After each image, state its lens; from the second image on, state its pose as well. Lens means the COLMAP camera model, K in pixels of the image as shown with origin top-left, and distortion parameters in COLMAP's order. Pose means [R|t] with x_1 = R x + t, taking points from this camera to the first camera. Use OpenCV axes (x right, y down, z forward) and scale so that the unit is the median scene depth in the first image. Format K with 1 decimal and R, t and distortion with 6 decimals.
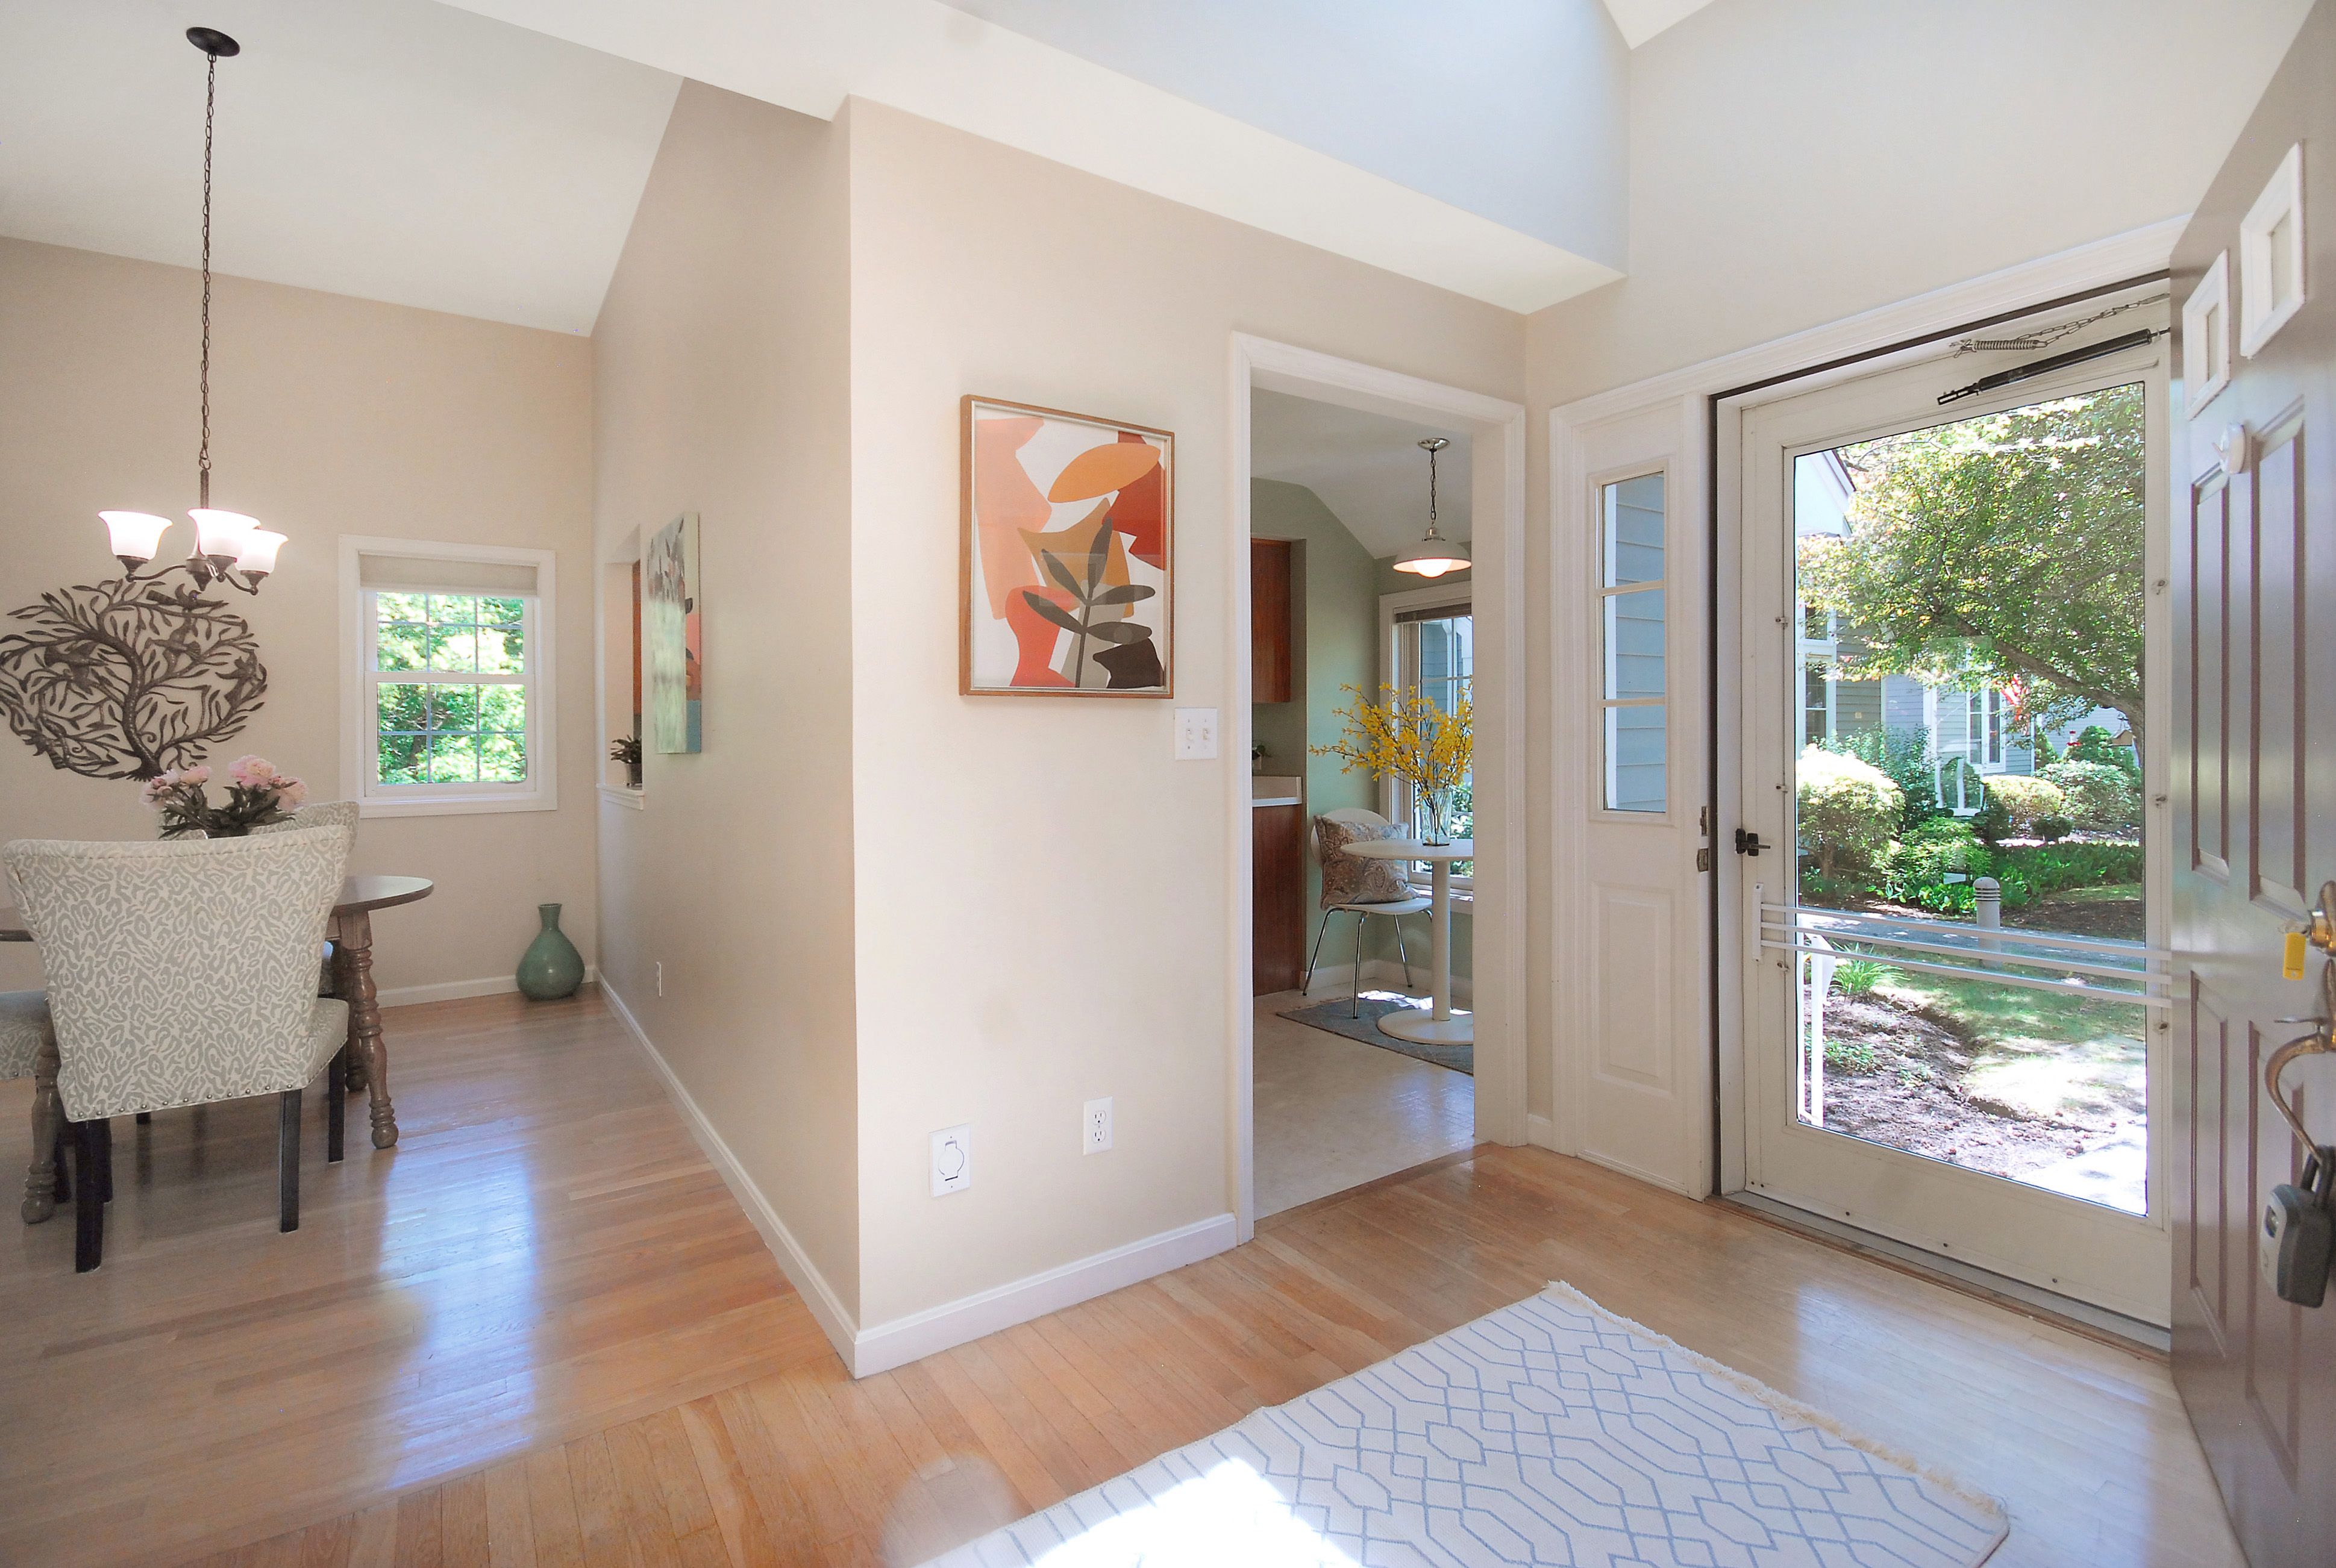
lens RADIAL K [[1062.2, 0, 1156.2], [0, 1062.2, 753.5], [0, 0, 1]] dist [0.014668, -0.000380]
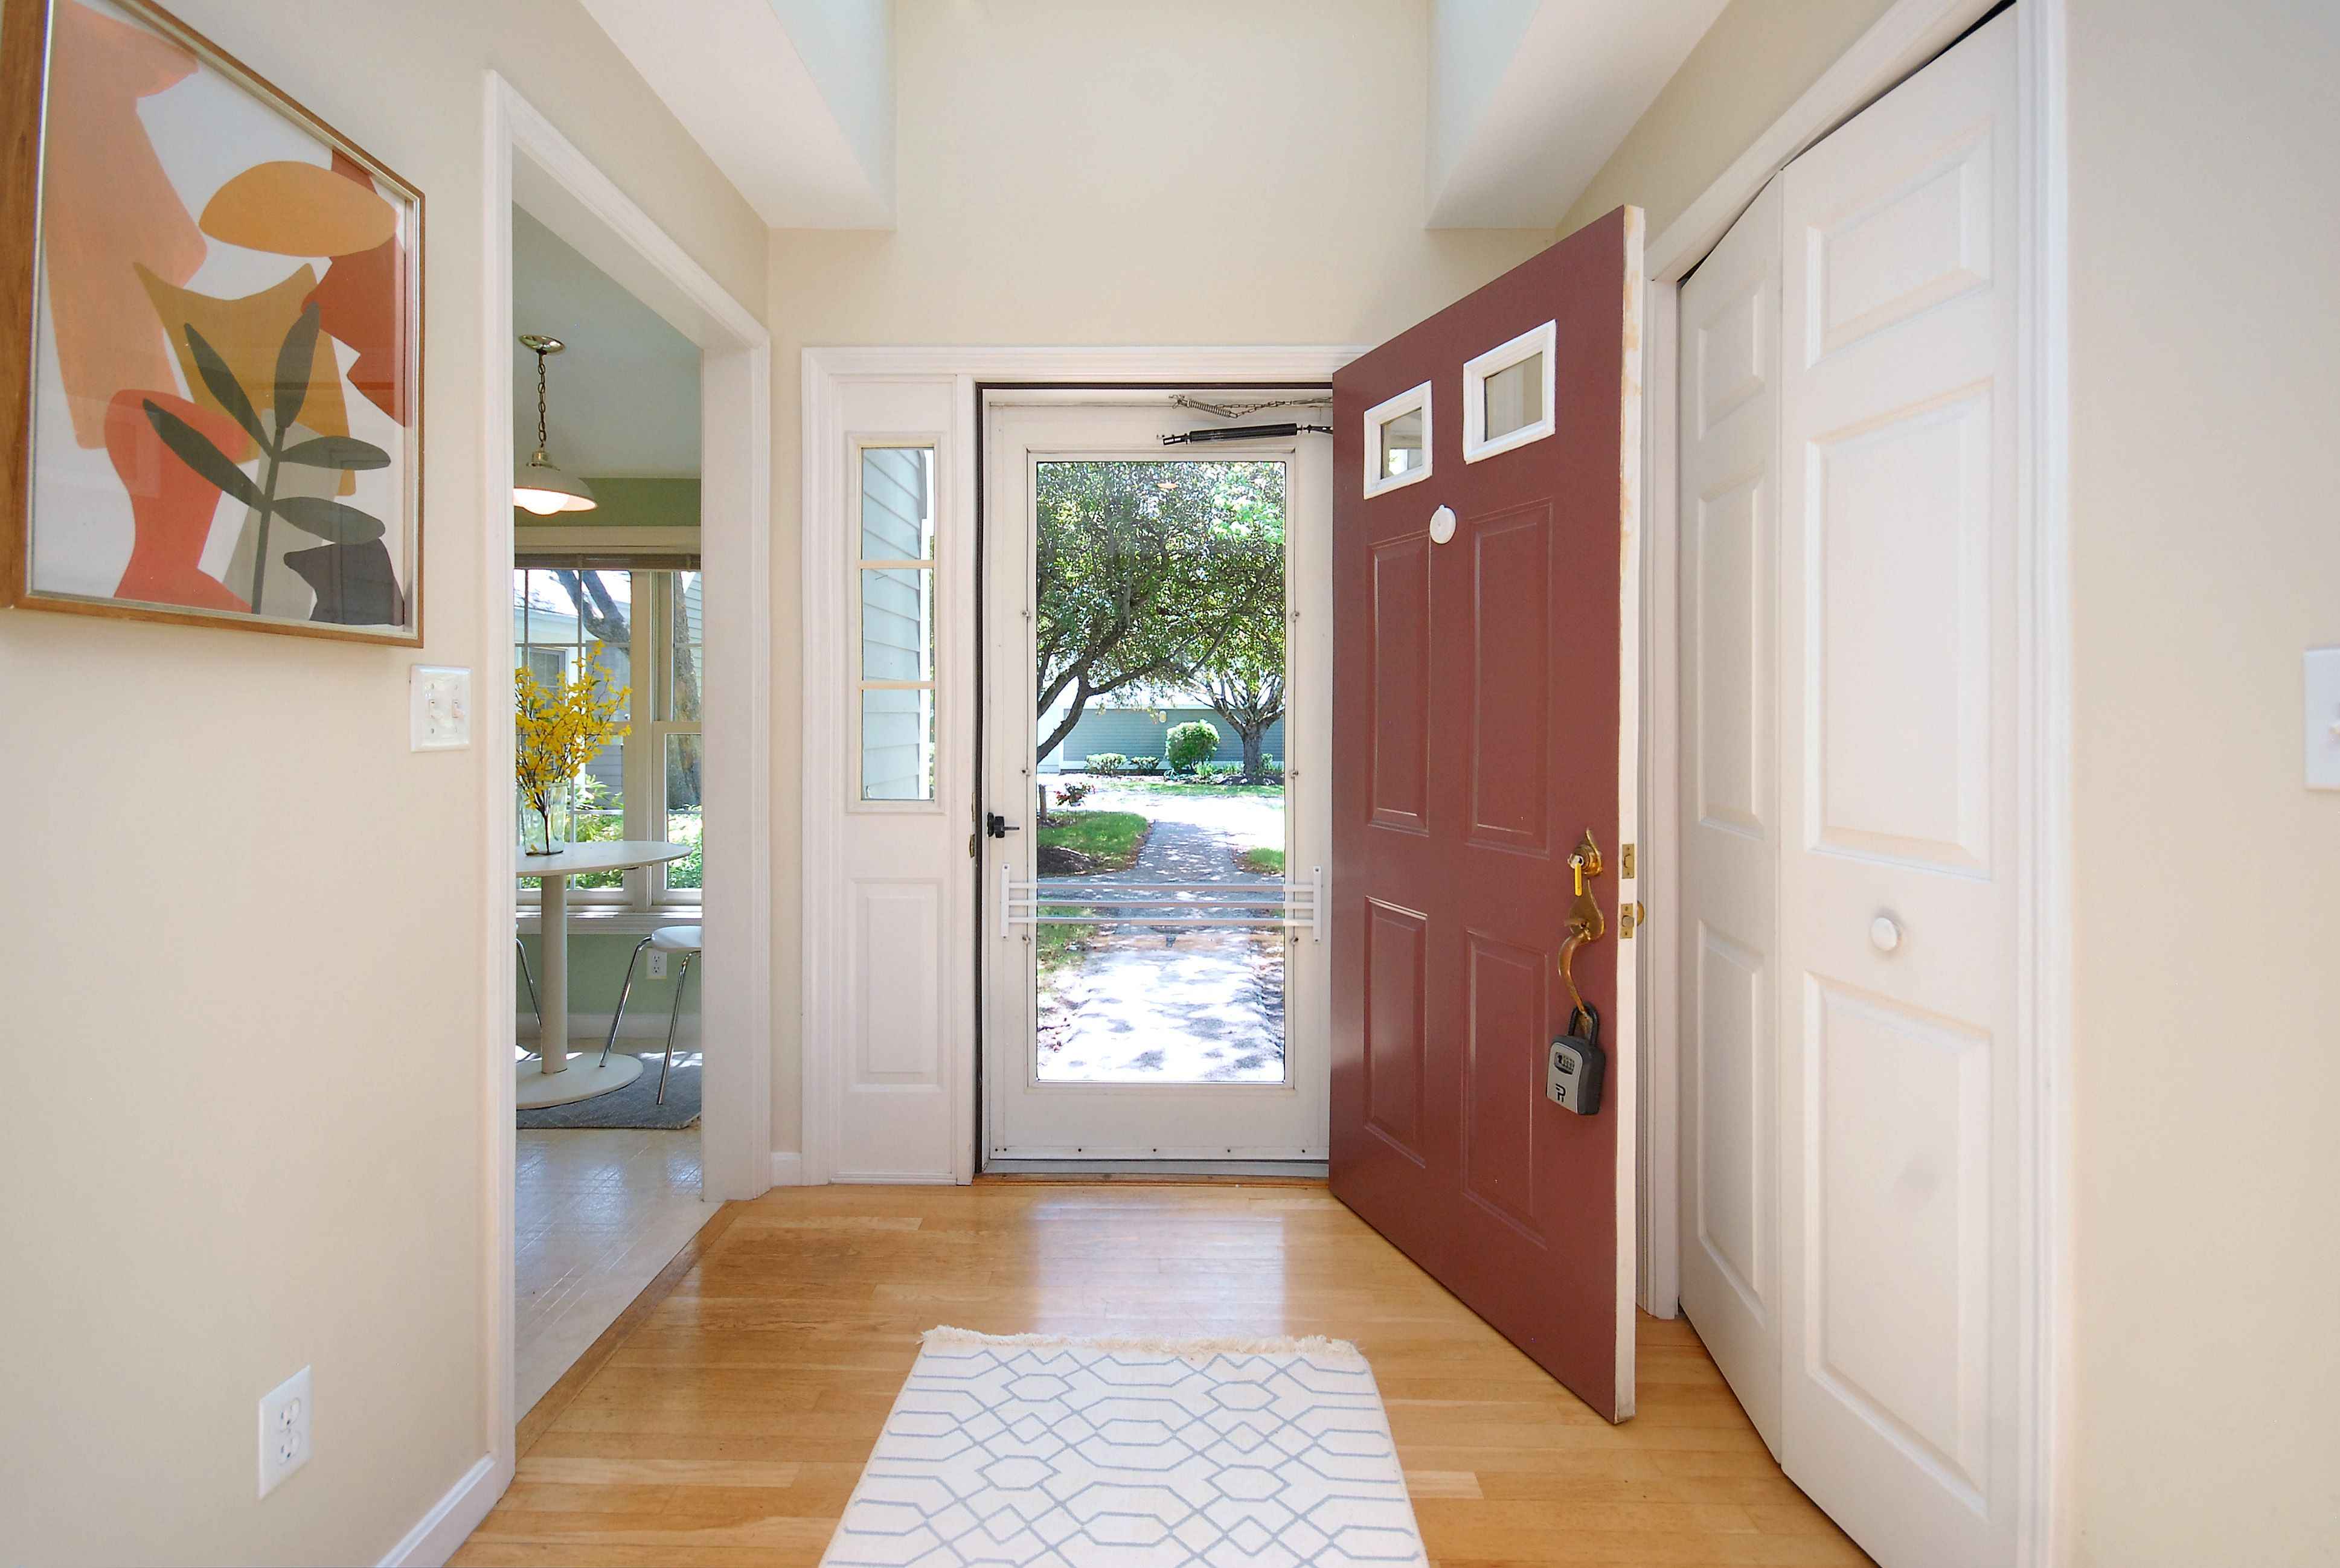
lens RADIAL K [[1064.1, 0, 1158.2], [0, 1064.1, 753.5], [0, 0, 1]] dist [0.014668, -0.000380]
pose [[0.580003, -0.011066, 0.814539, -0.235552], [-0.001867, 0.999887, 0.014914, -0.002668], [-0.814612, -0.010171, 0.579917, 0.322635]]
